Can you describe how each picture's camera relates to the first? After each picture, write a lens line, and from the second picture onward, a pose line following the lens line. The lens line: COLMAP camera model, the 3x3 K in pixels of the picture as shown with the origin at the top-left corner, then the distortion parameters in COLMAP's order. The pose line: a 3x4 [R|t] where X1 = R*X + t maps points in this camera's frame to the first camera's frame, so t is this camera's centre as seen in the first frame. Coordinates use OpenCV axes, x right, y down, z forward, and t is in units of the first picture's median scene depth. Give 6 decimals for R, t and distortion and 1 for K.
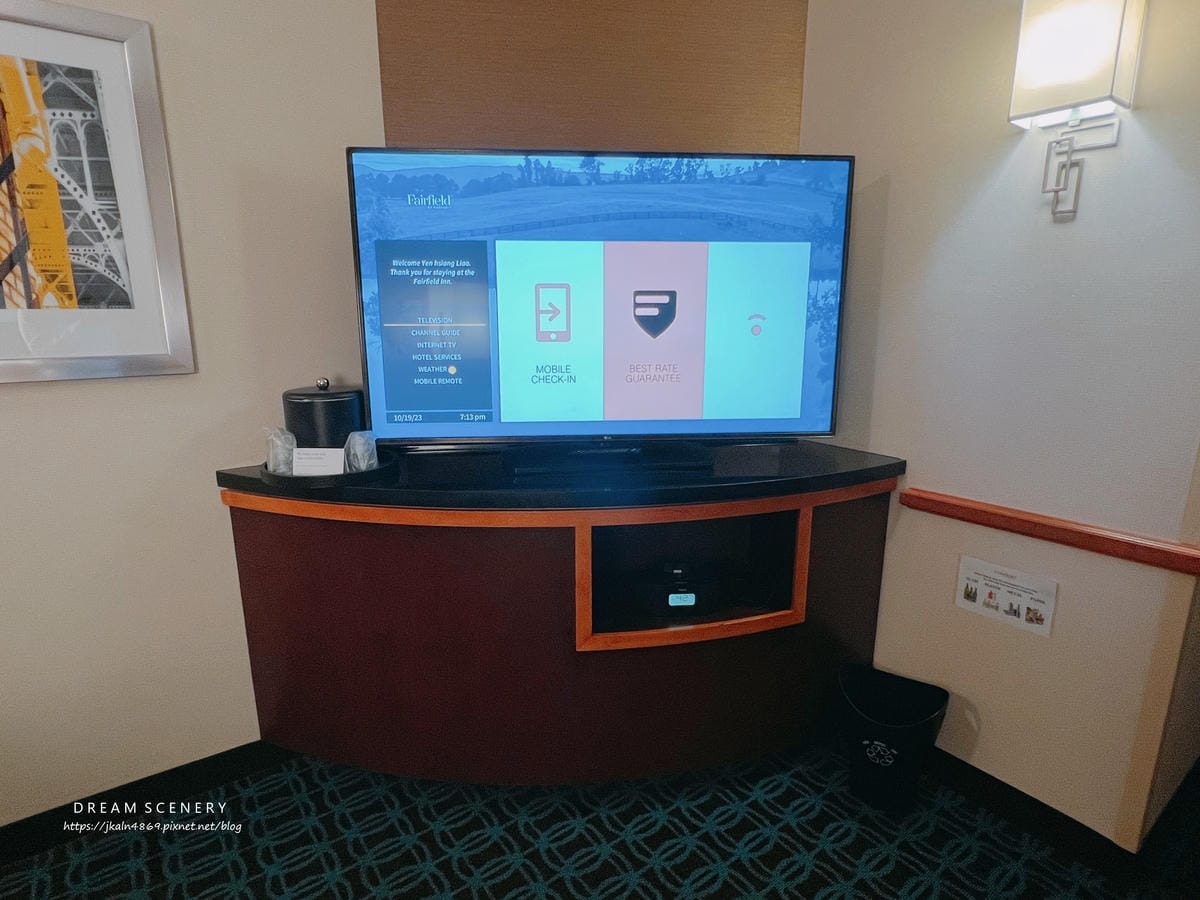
lens RADIAL K [[647.7, 0, 596.9], [0, 647.7, 454.9], [0, 0, 1]] dist [-0.004688, -0.000051]
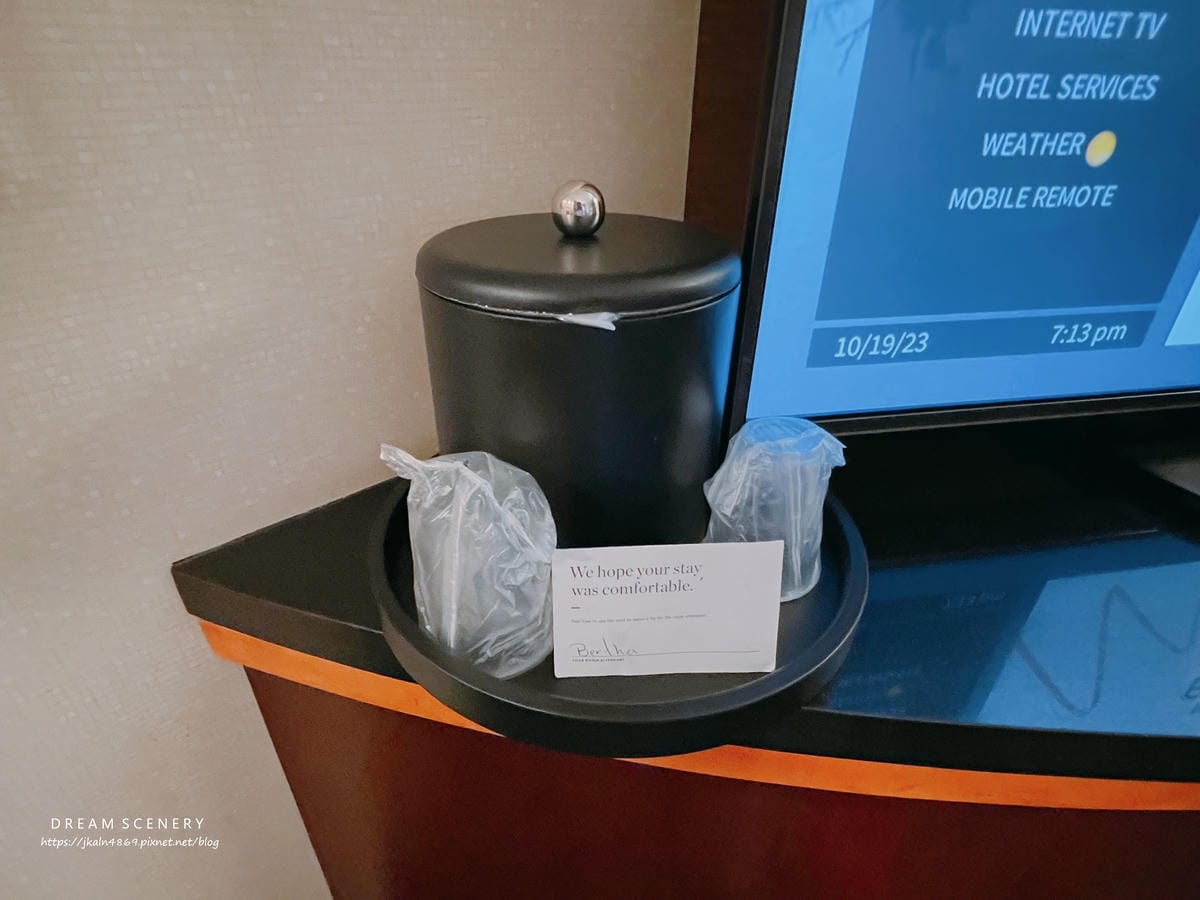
lens RADIAL K [[647.7, 0, 596.8], [0, 647.7, 457.5], [0, 0, 1]] dist [-0.004688, -0.000051]
pose [[0.995385, -0.038500, 0.087895, -0.451675], [0.007927, 0.945843, 0.324529, -0.104799], [-0.095629, -0.322334, 0.941783, 0.775560]]
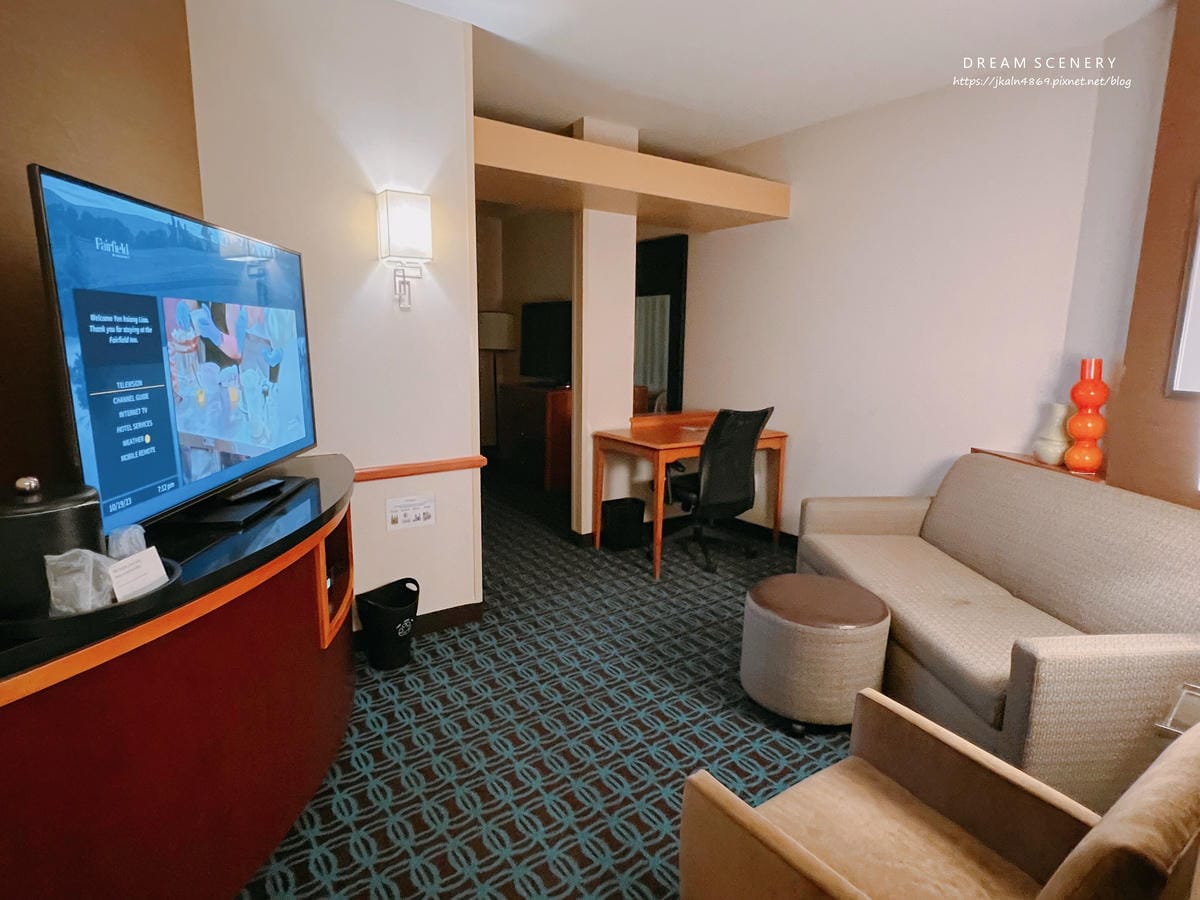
lens RADIAL K [[647.7, 0, 601.0], [0, 647.7, 449.7], [0, 0, 1]] dist [-0.004688, -0.000051]
pose [[0.007610, -0.169305, 0.985534, -1.119024], [0.204336, 0.965030, 0.164205, -0.139317], [-0.978871, 0.200130, 0.041939, 0.375429]]
